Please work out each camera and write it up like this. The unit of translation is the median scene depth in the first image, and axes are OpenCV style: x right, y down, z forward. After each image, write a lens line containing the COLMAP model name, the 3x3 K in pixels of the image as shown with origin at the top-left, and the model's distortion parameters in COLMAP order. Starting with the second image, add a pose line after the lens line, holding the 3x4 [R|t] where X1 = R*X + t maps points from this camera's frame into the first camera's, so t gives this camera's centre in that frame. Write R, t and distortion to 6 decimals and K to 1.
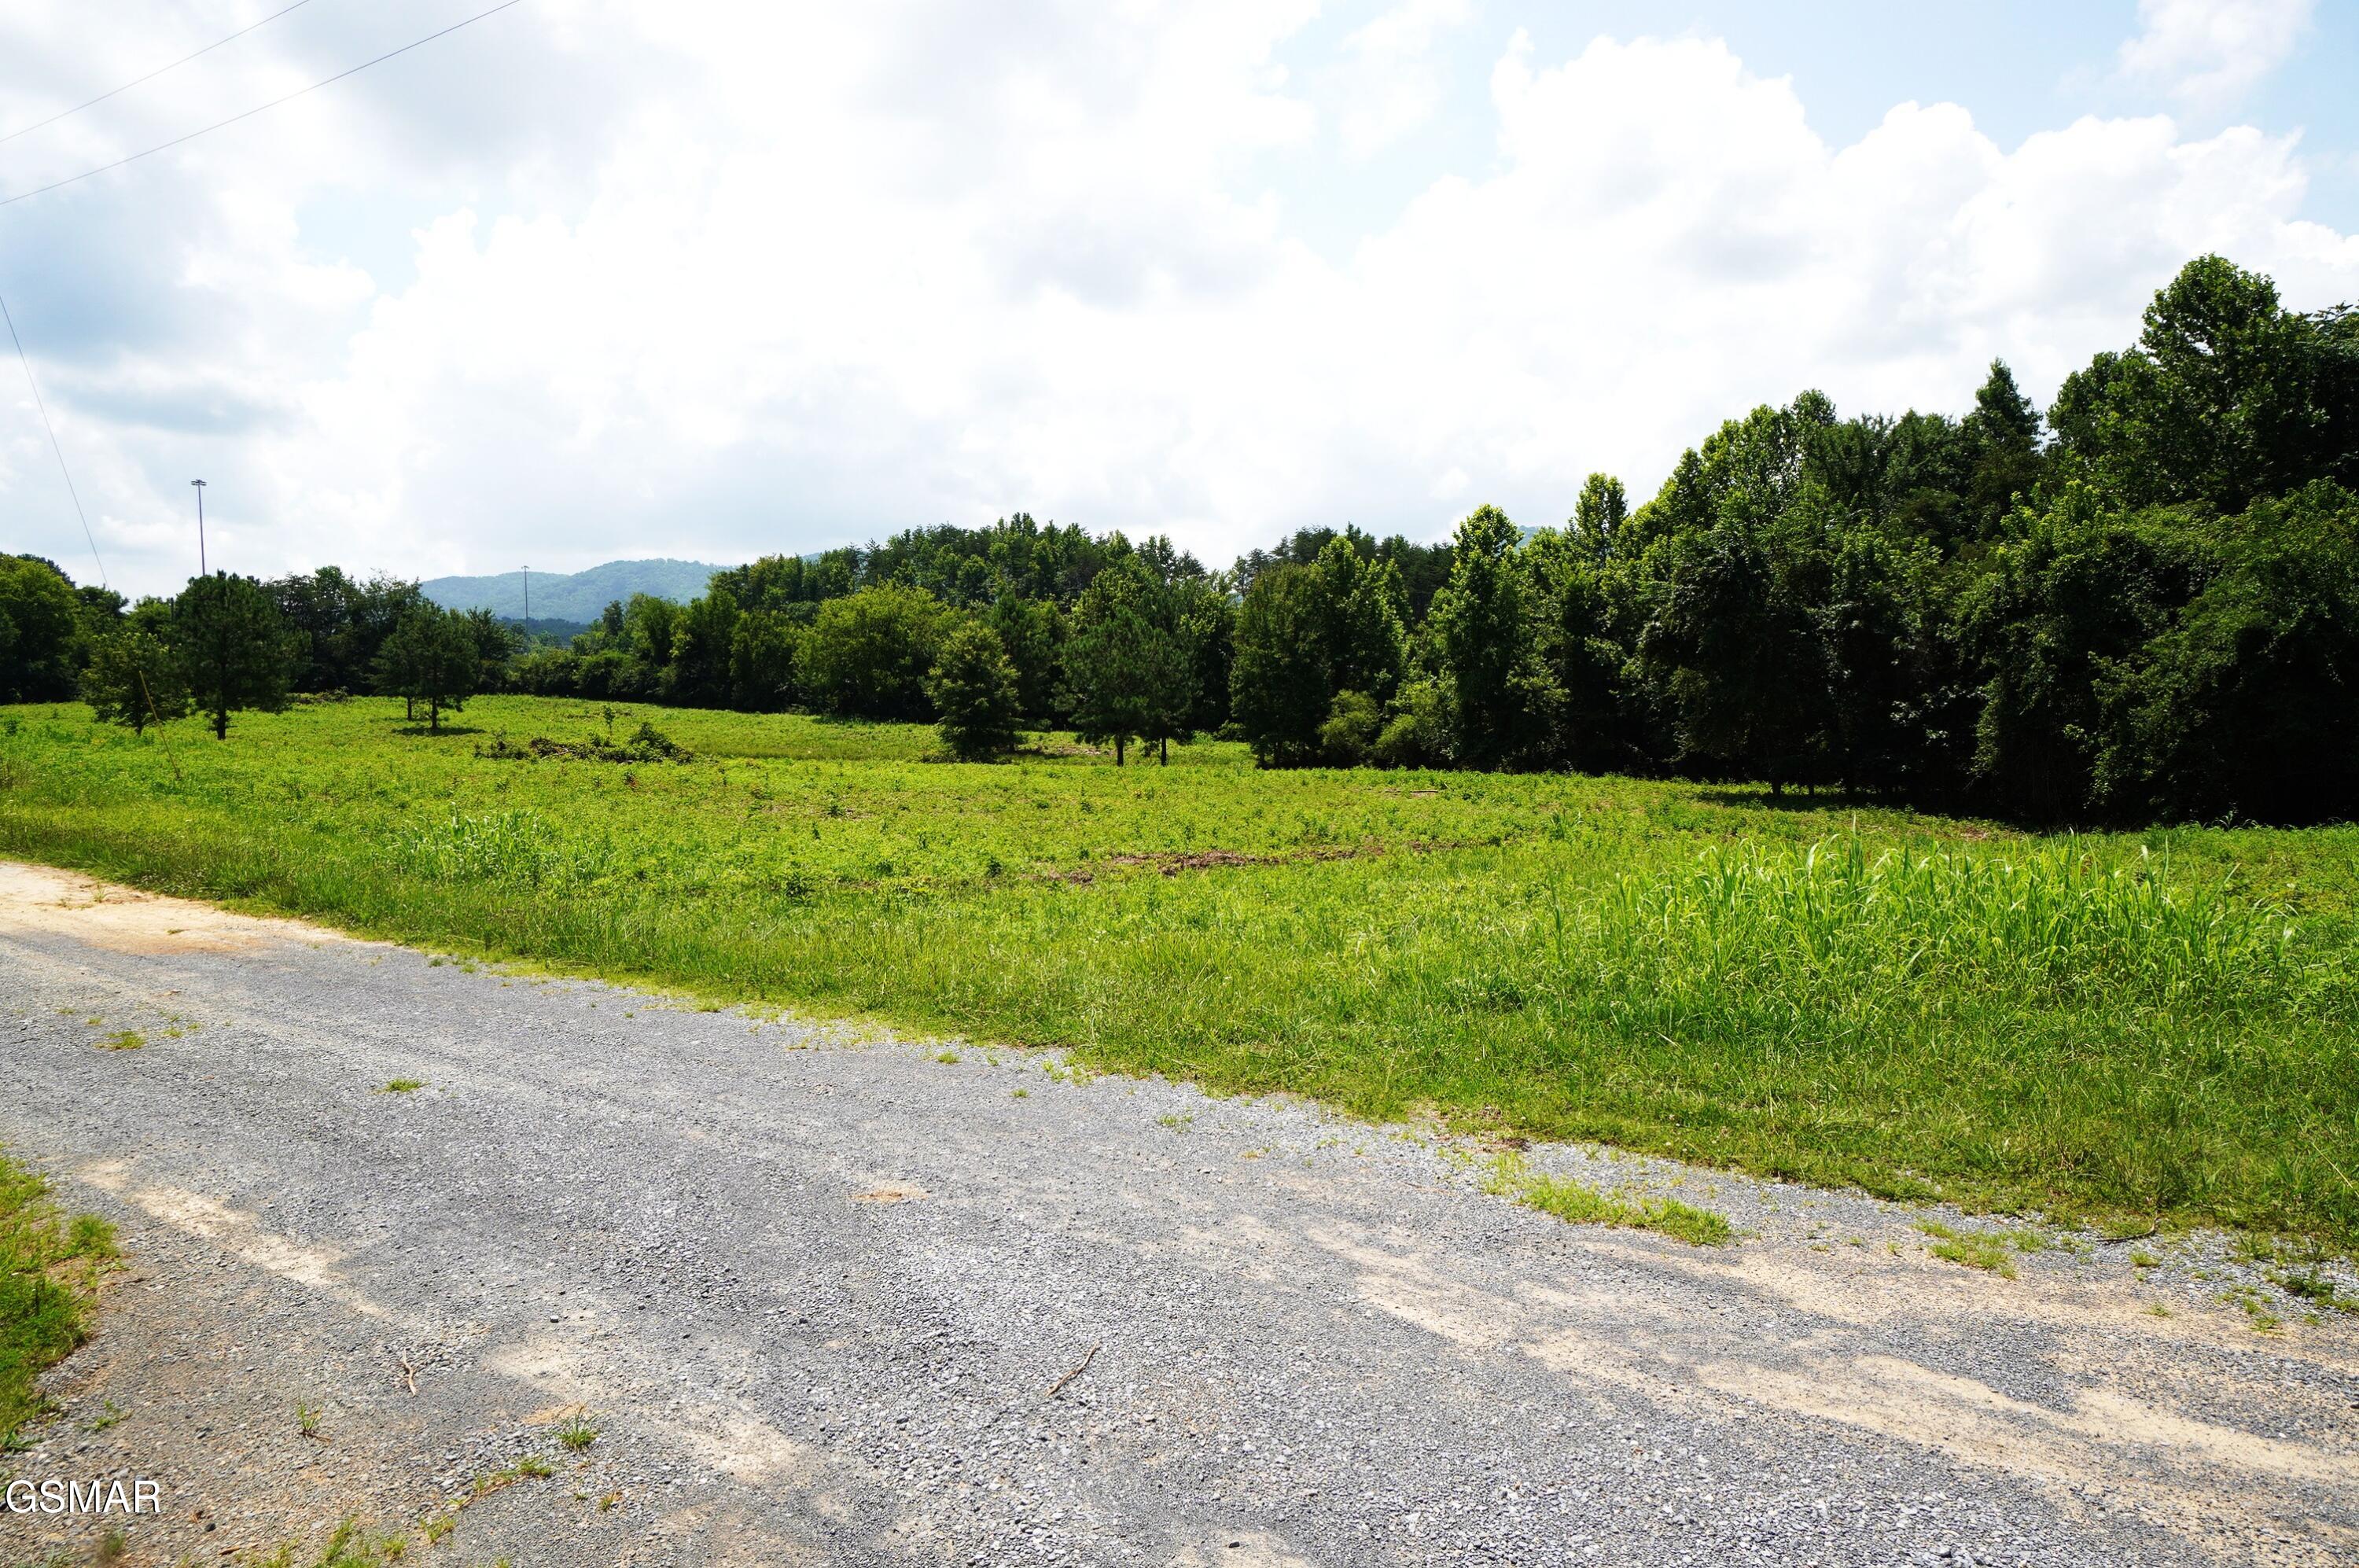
lens RADIAL K [[1444.5, 0, 1164.1], [0, 1444.5, 789.2], [0, 0, 1]] dist [-0.026497, 0.018884]
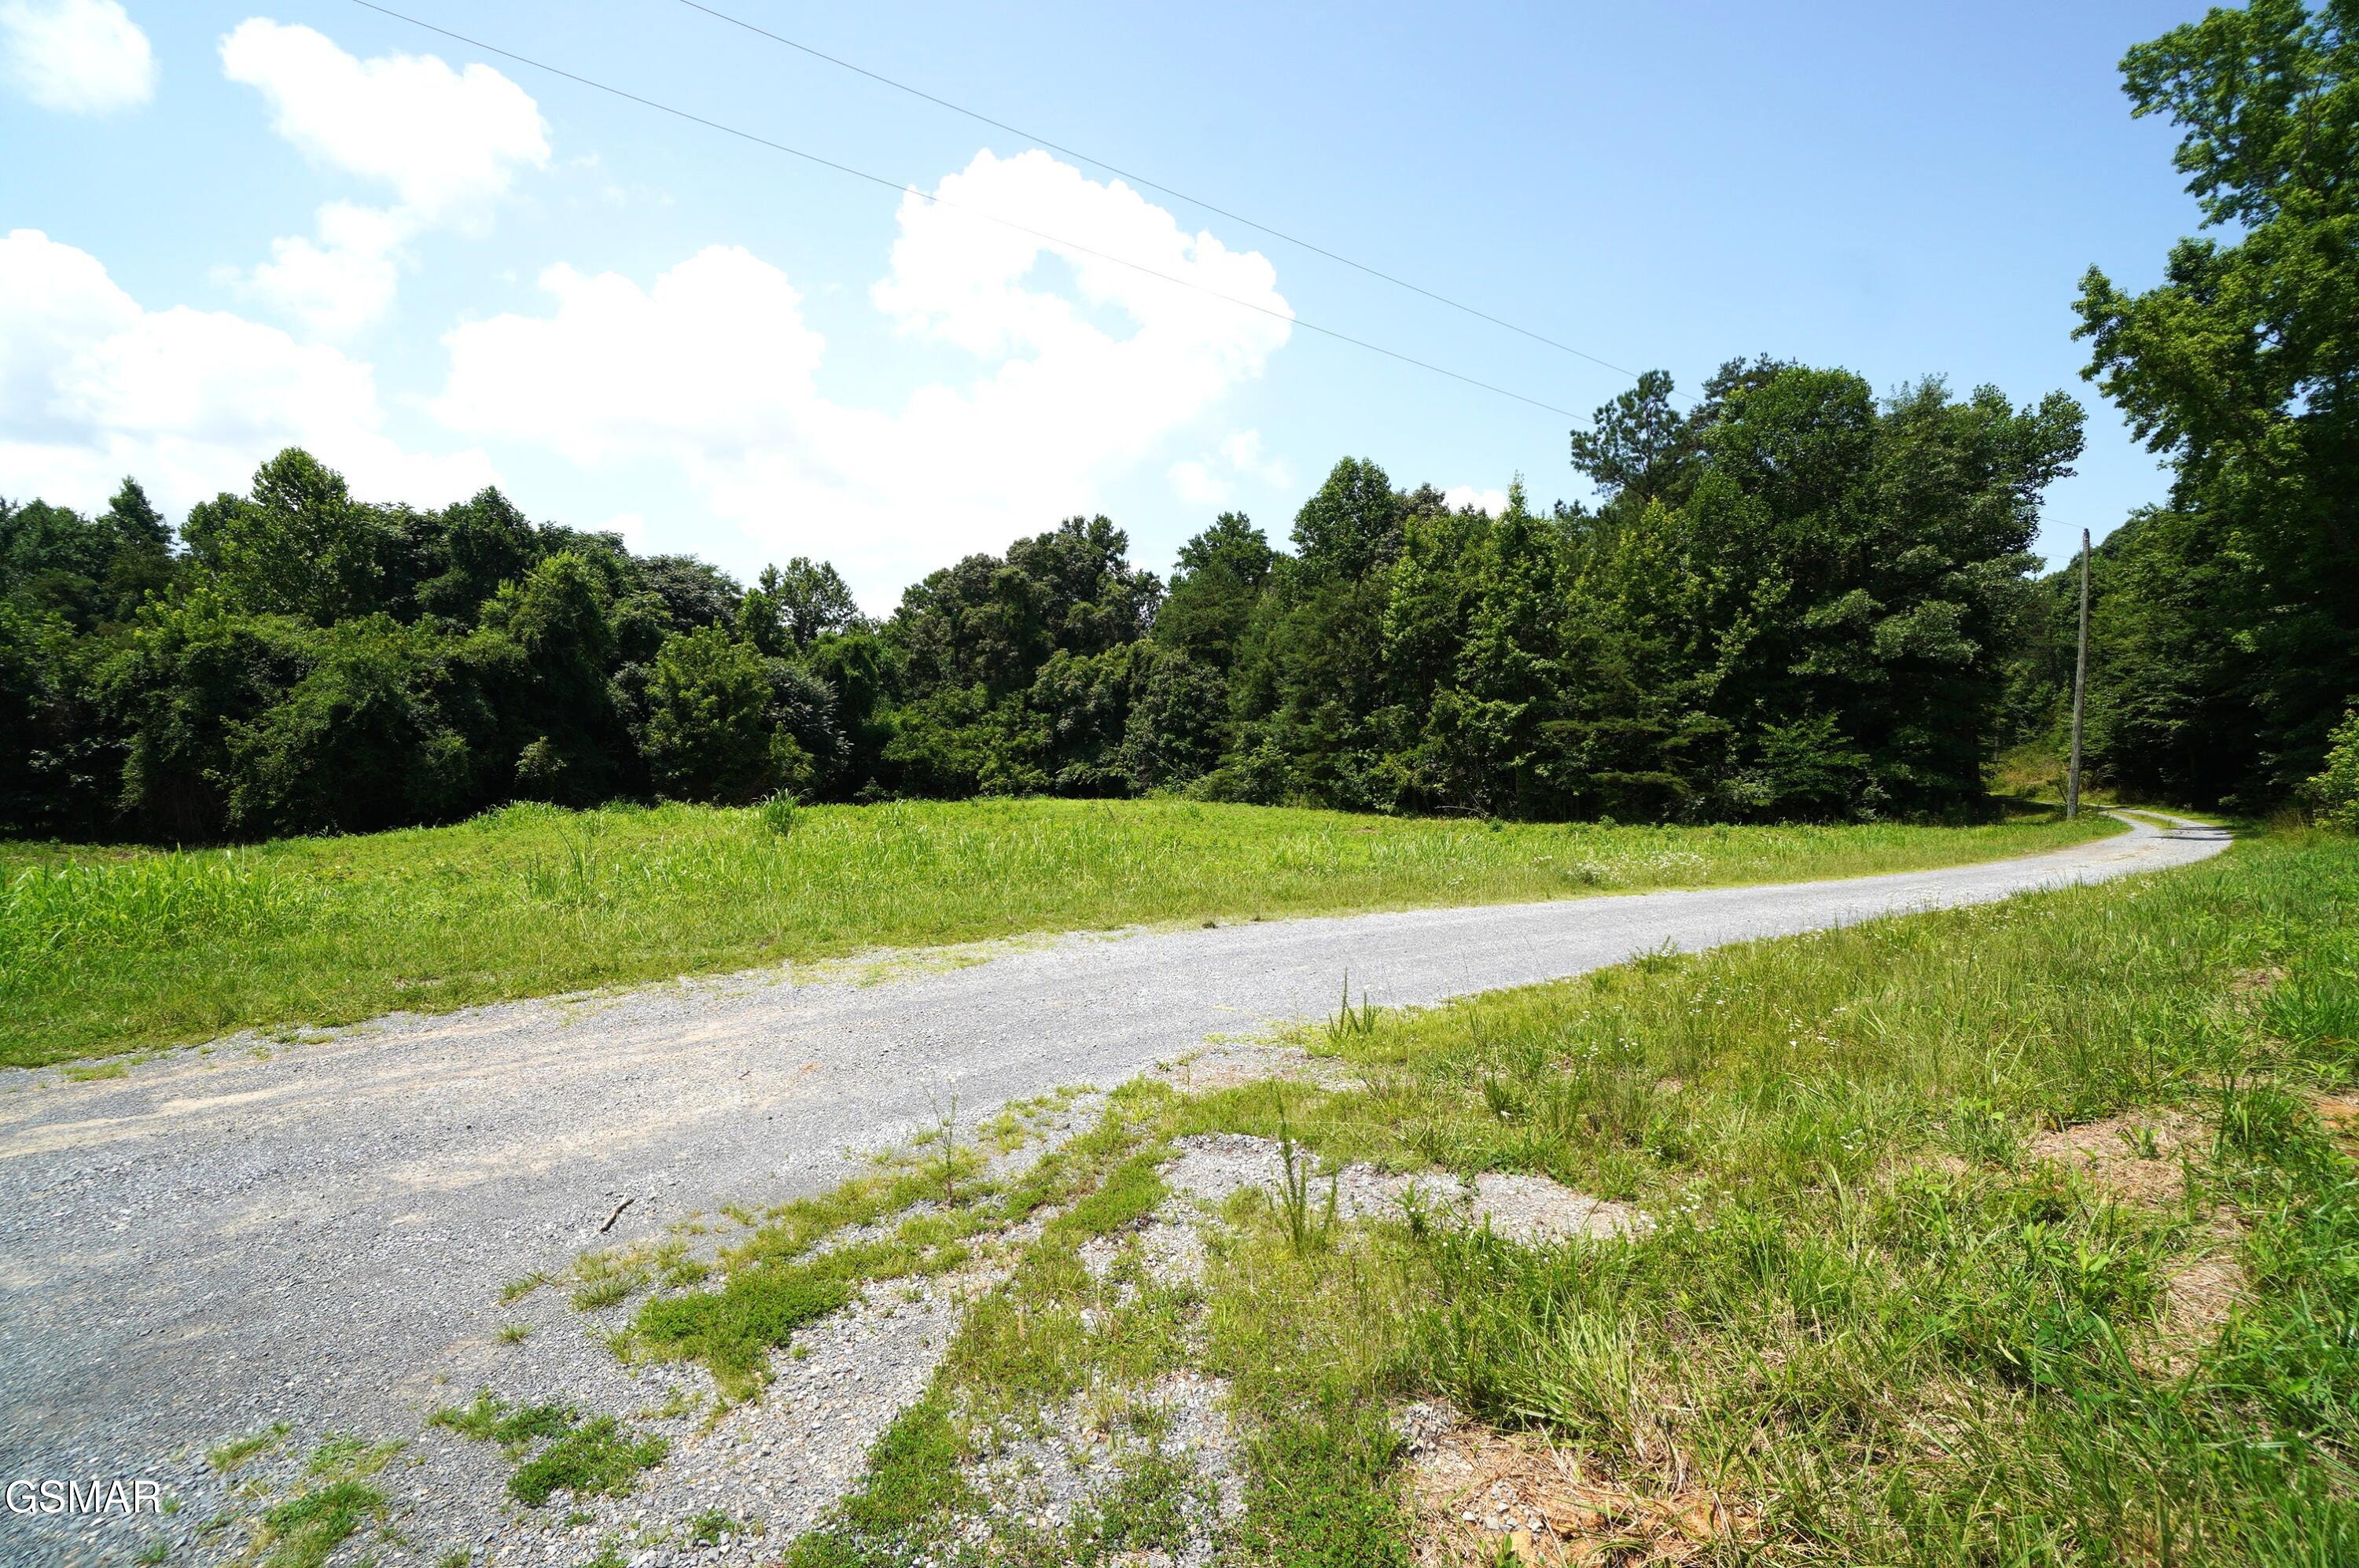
lens RADIAL K [[1068.9, 0, 1162.2], [0, 1068.9, 777.7], [0, 0, 1]] dist [-0.018335, 0.012315]
pose [[0.283273, -0.019023, 0.958851, -0.068469], [0.047905, 0.998836, 0.005664, 0.000191], [-0.957842, 0.044330, 0.283855, -0.138725]]
